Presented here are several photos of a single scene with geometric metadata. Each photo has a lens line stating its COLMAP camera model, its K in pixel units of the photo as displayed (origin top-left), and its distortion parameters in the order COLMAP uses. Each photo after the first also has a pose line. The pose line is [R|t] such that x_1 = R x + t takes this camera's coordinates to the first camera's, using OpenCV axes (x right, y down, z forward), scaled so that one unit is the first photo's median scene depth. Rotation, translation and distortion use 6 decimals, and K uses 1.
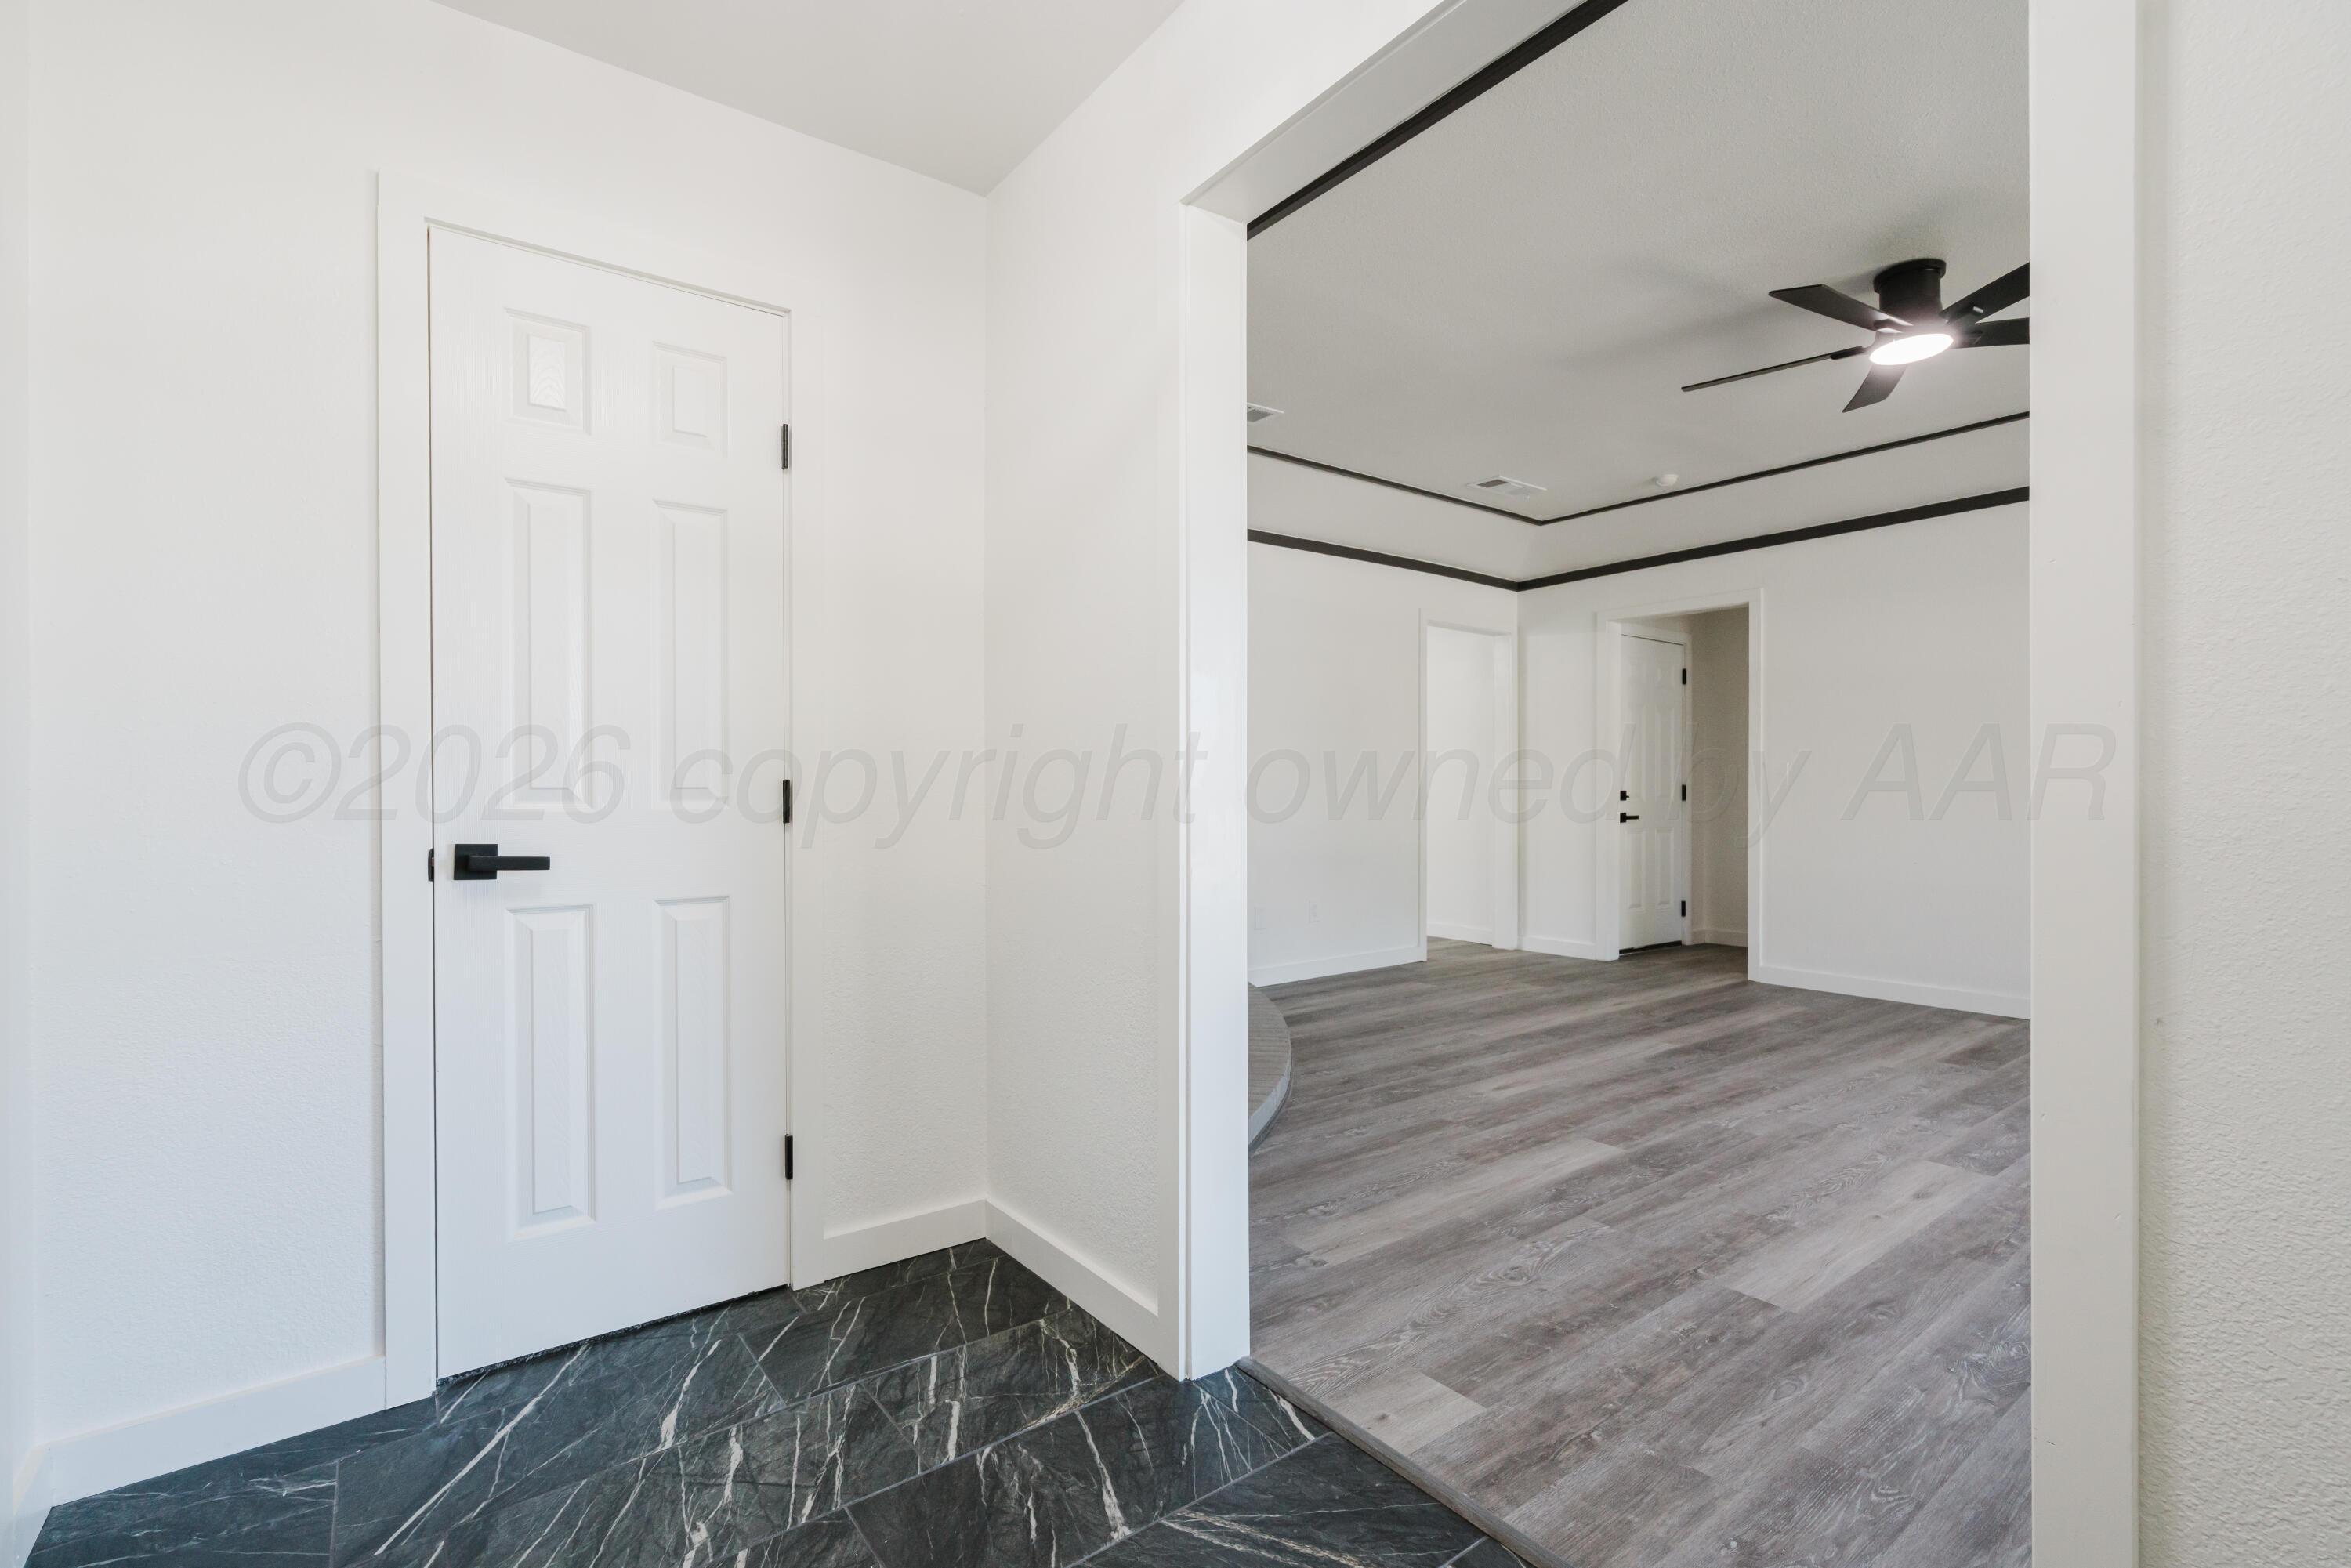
lens RADIAL K [[1061.6, 0, 1169.5], [0, 1061.6, 794.6], [0, 0, 1]] dist [-0.005881, 0.002433]
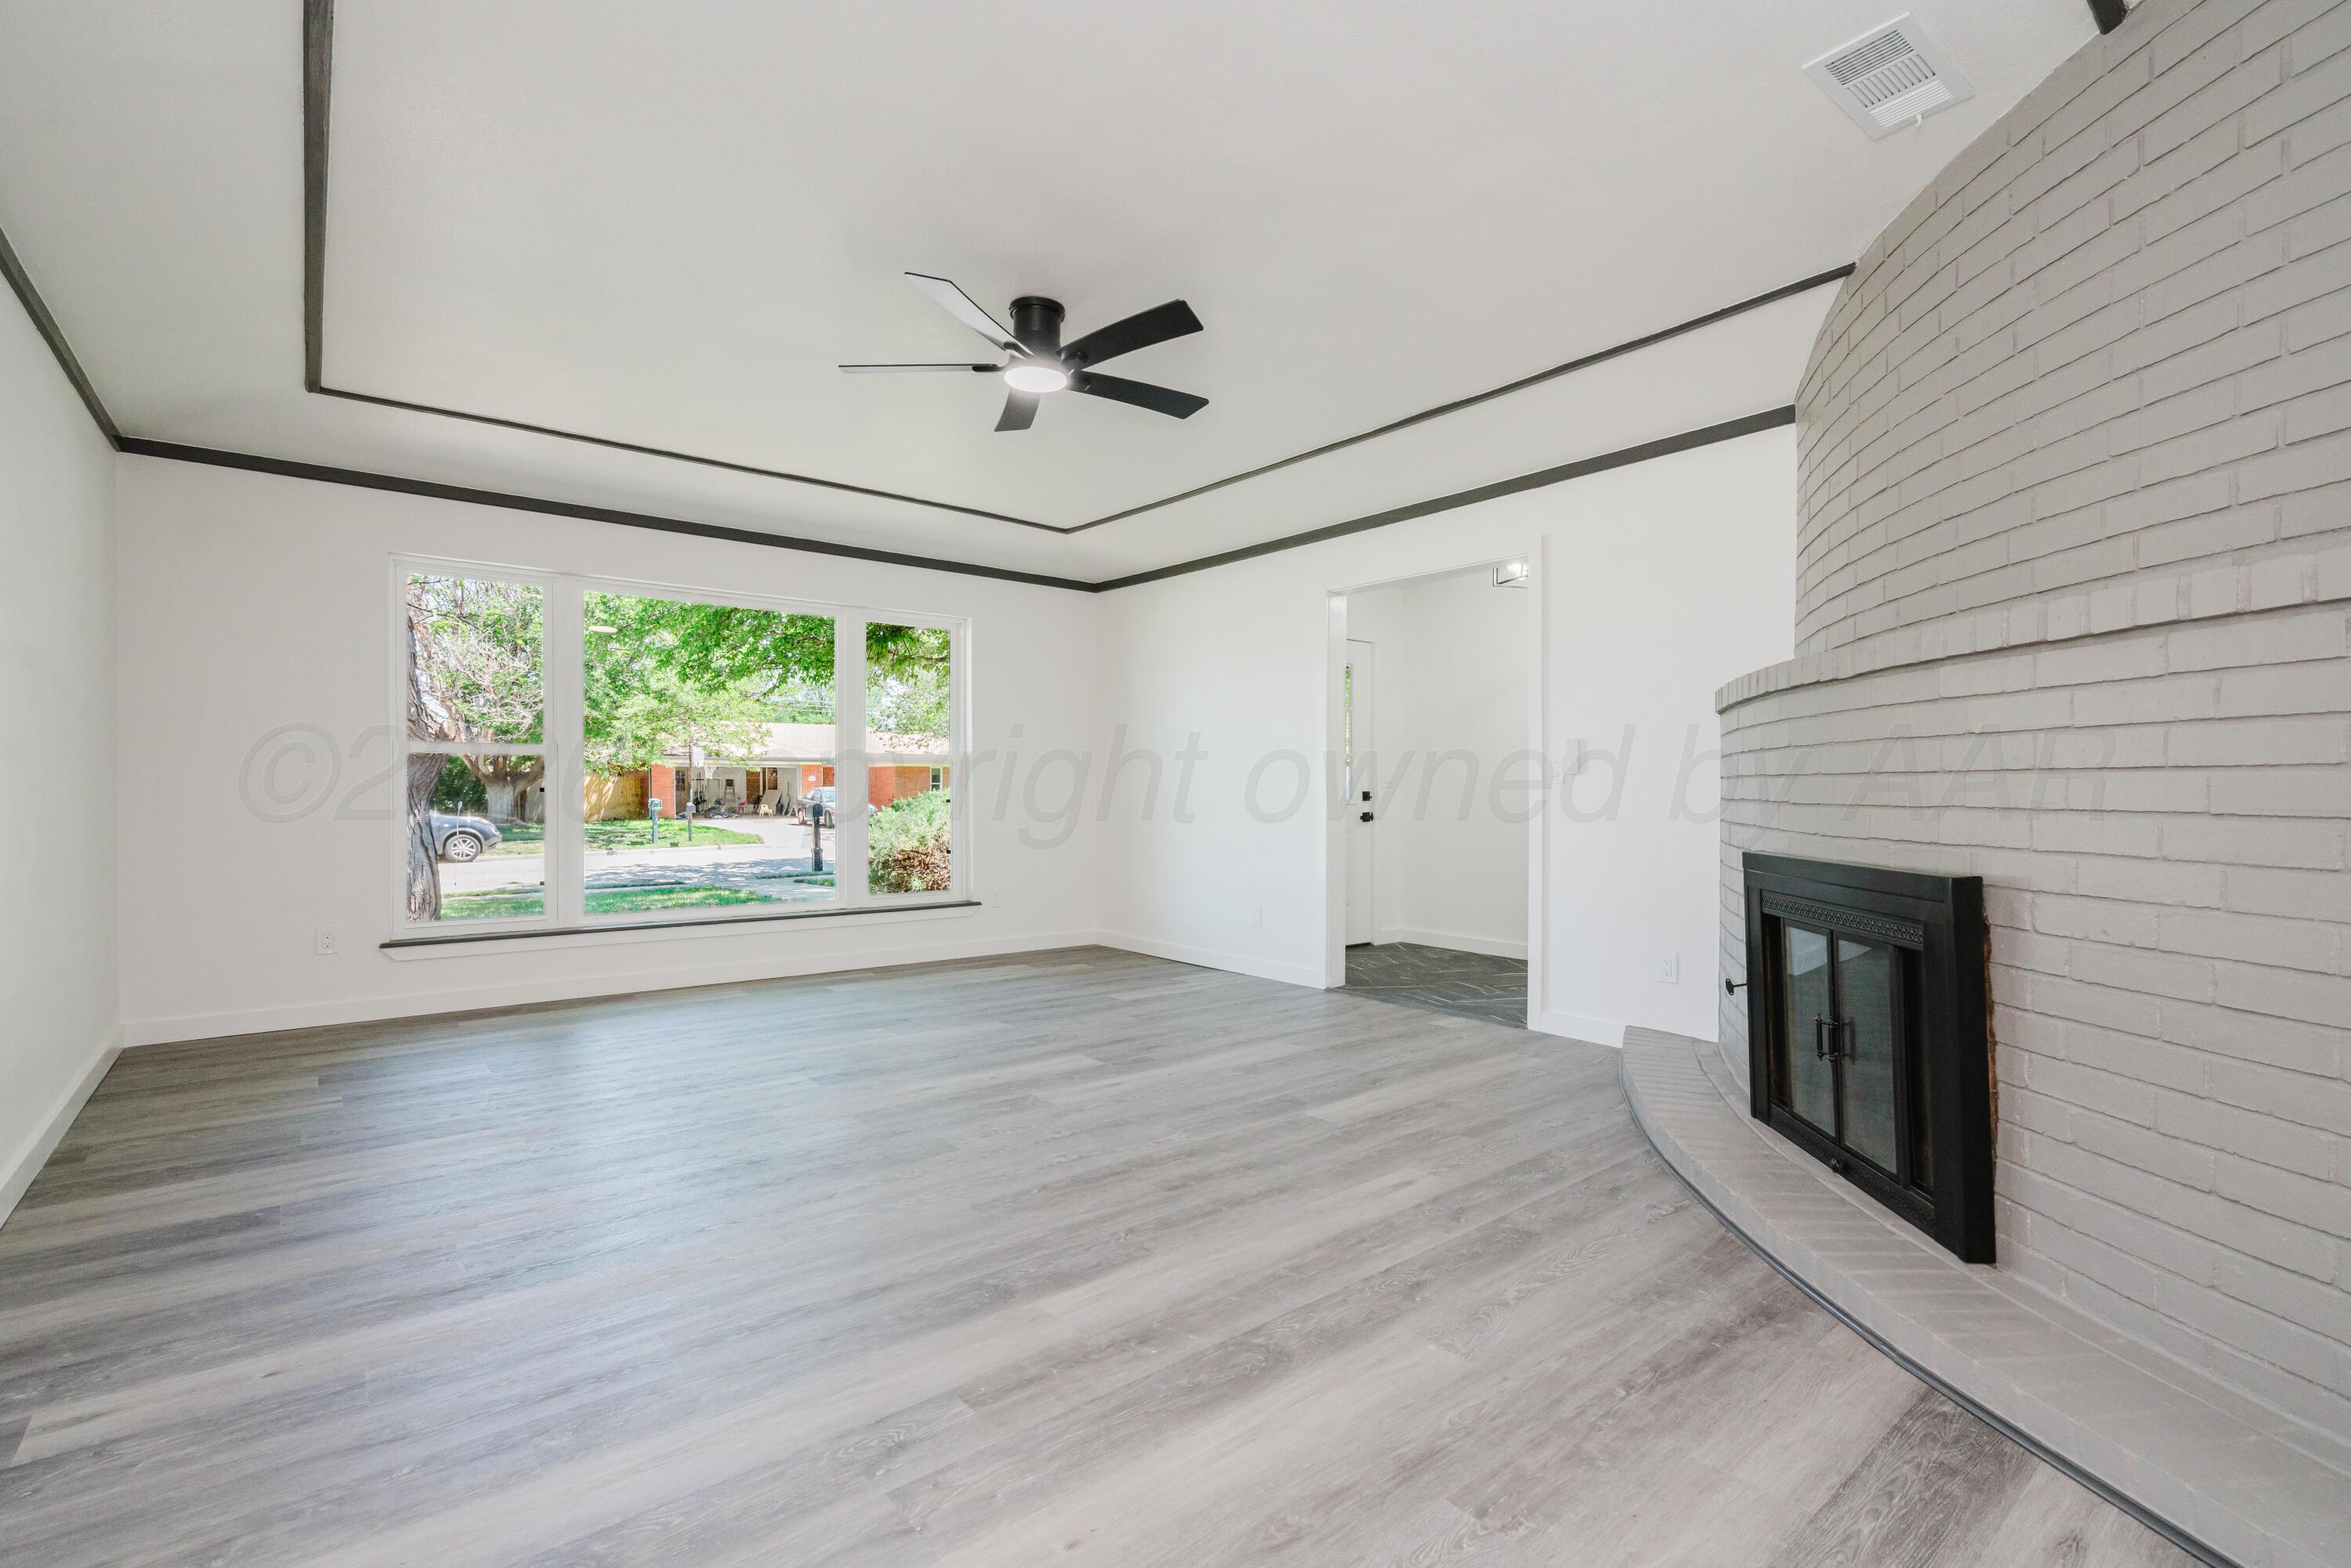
lens RADIAL K [[1061.6, 0, 1176.0], [0, 1061.6, 788.1], [0, 0, 1]] dist [-0.005881, 0.002433]
pose [[-0.998859, 0.000535, -0.047747, 0.531639], [0.000399, 0.999996, 0.002866, -0.007664], [0.047748, 0.002844, -0.998855, 1.816080]]
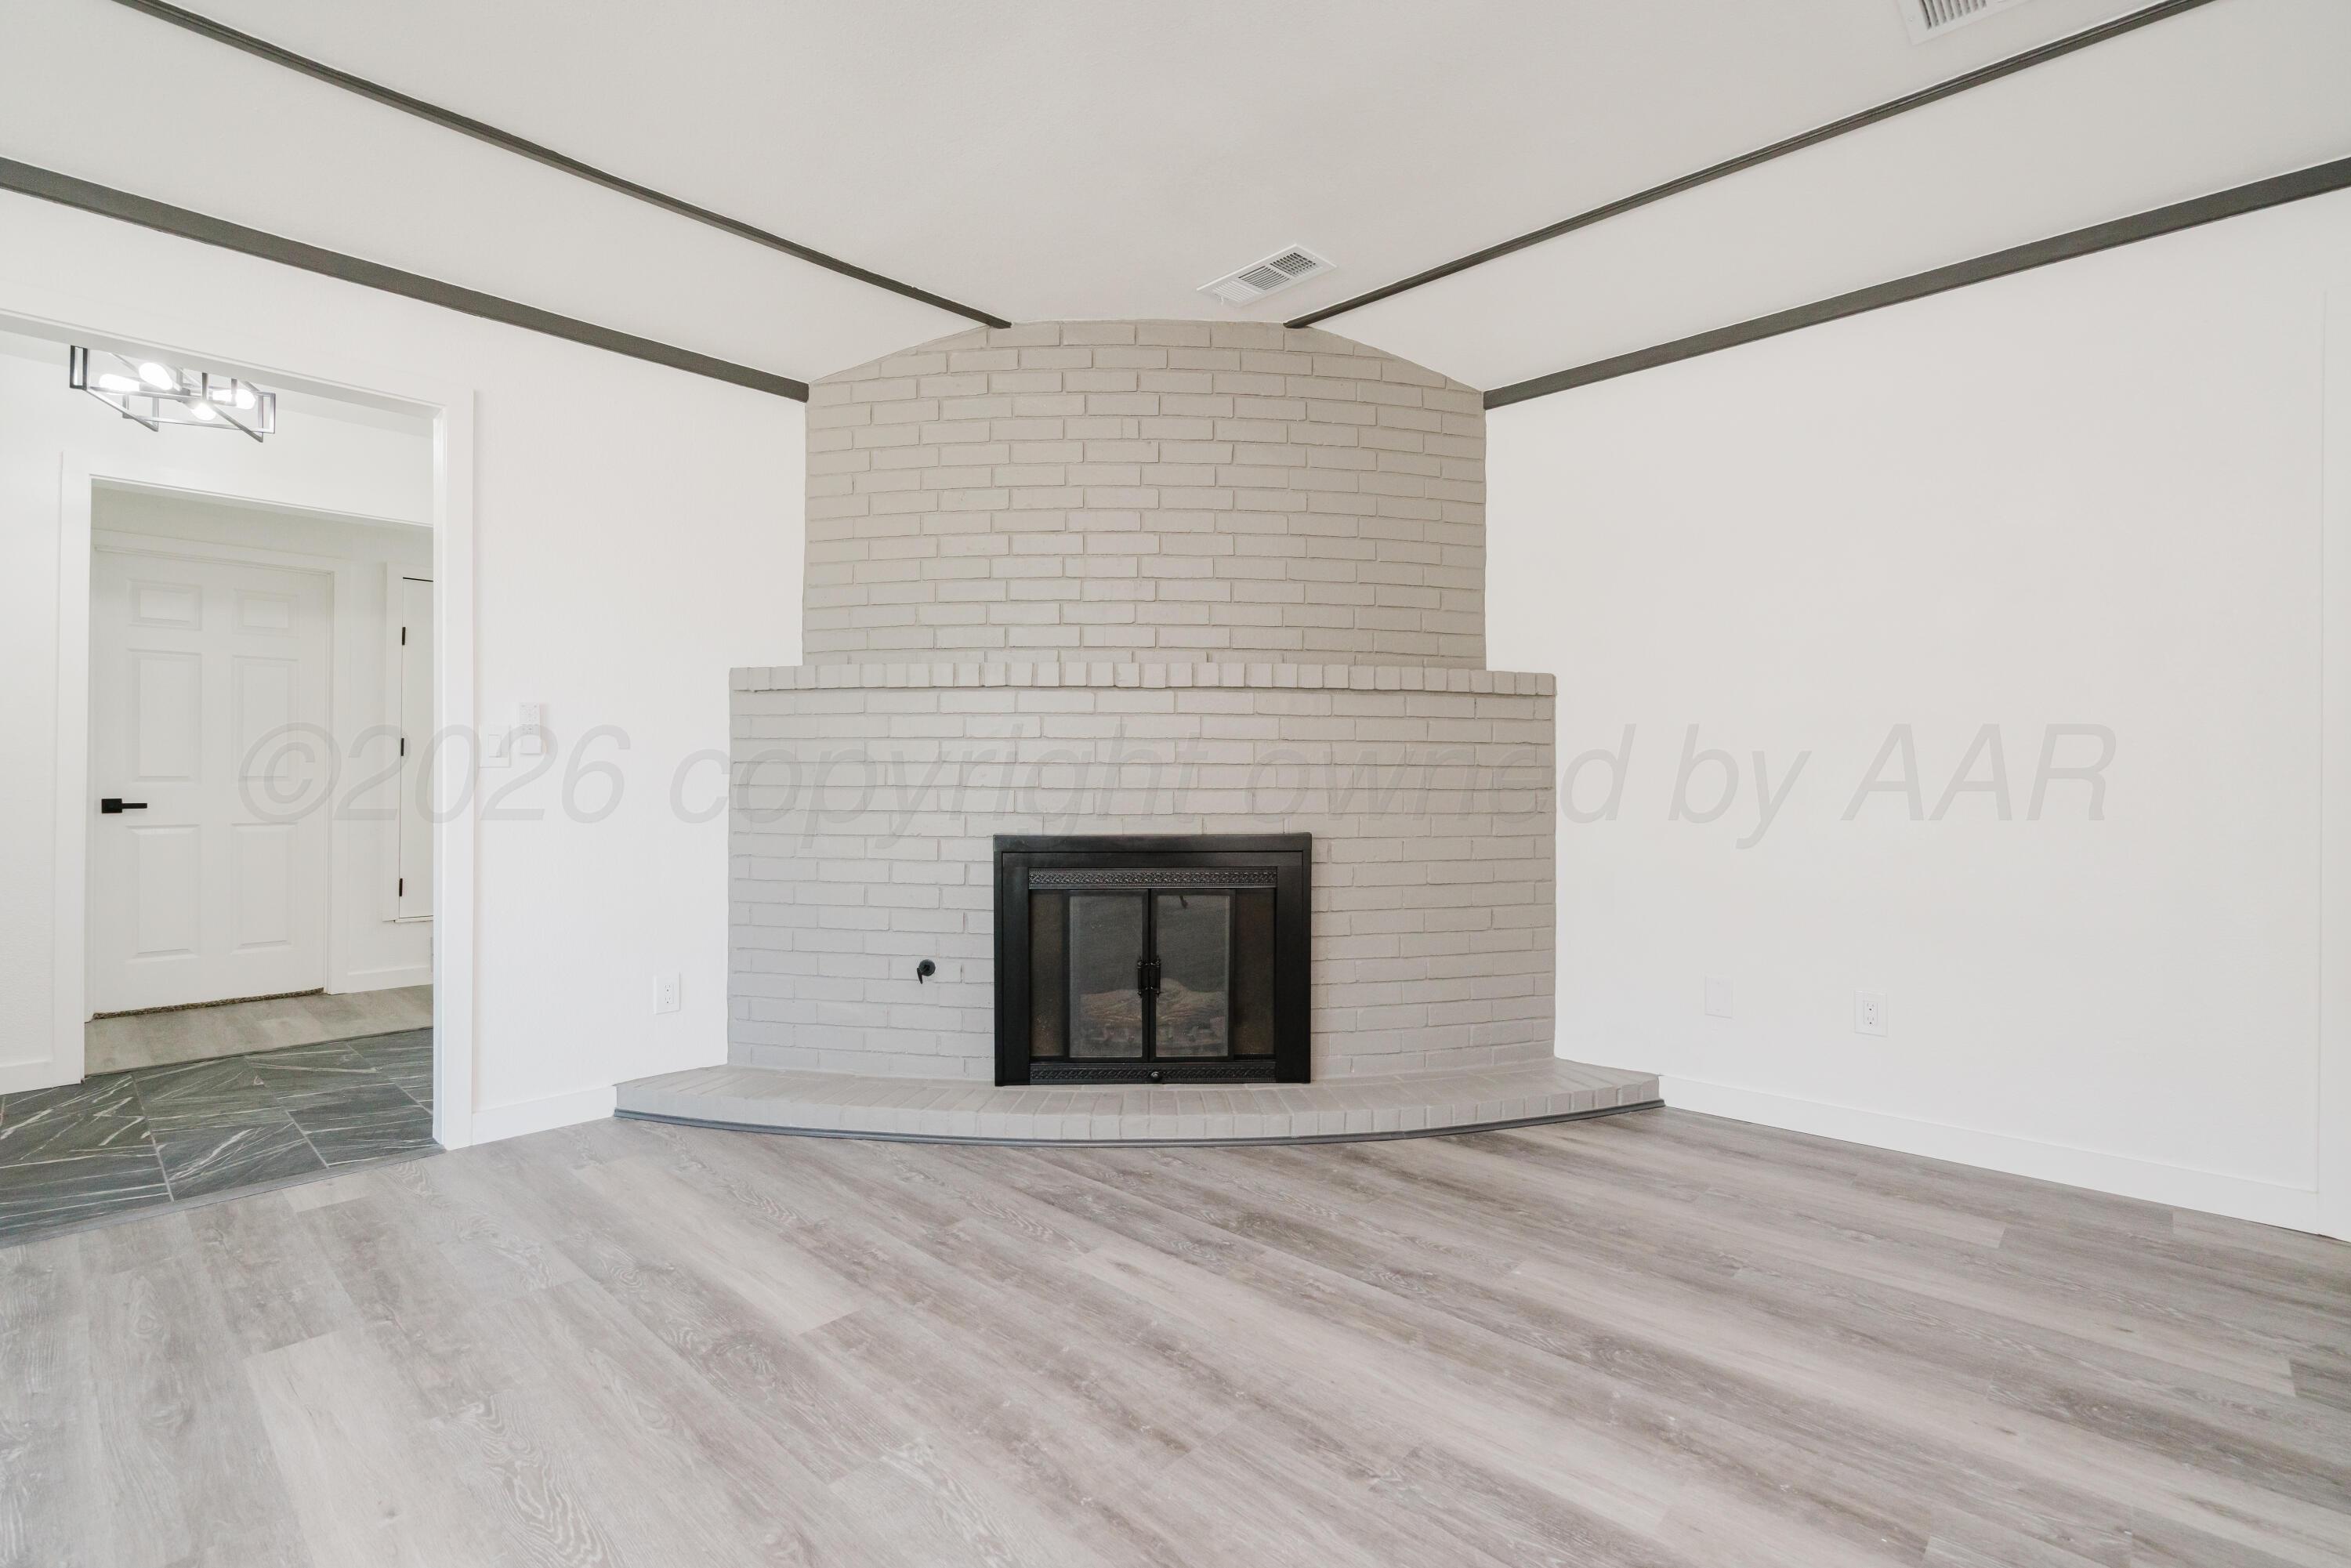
lens RADIAL K [[1061.6, 0, 1172.1], [0, 1061.6, 776.3], [0, 0, 1]] dist [-0.005881, 0.002433]
pose [[0.172191, -0.001723, -0.985062, 0.952501], [-0.005105, 0.999983, -0.002642, -0.002800], [0.985050, 0.005483, 0.172180, 0.958110]]
